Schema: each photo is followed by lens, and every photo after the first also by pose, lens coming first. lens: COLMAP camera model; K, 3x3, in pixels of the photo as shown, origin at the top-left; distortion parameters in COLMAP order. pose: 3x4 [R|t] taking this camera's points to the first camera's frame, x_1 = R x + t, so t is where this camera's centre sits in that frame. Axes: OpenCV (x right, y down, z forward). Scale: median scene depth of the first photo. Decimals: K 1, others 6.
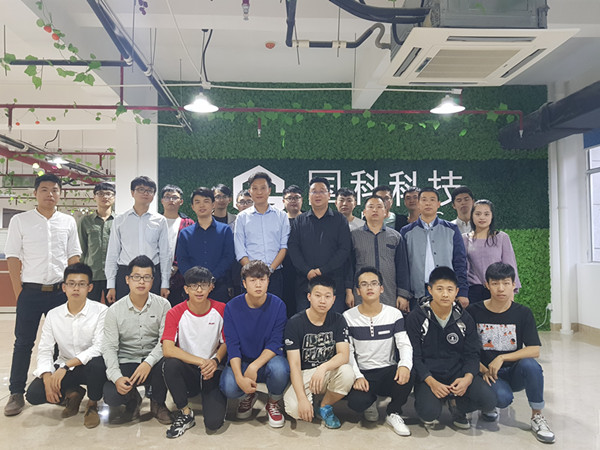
lens RADIAL K [[464.3, 0, 300.0], [0, 464.3, 225.0], [0, 0, 1]] dist [0.102614, -0.174089]
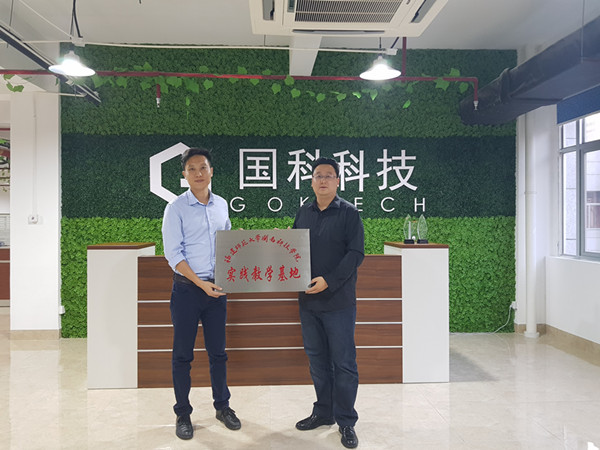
lens RADIAL K [[464.3, 0, 300.0], [0, 464.3, 225.0], [0, 0, 1]] dist [0.102614, -0.174089]
pose [[0.999993, 0.001031, 0.003666, 0.128048], [-0.001195, 0.998985, 0.045029, -0.015482], [-0.003616, -0.045033, 0.998979, 0.130053]]
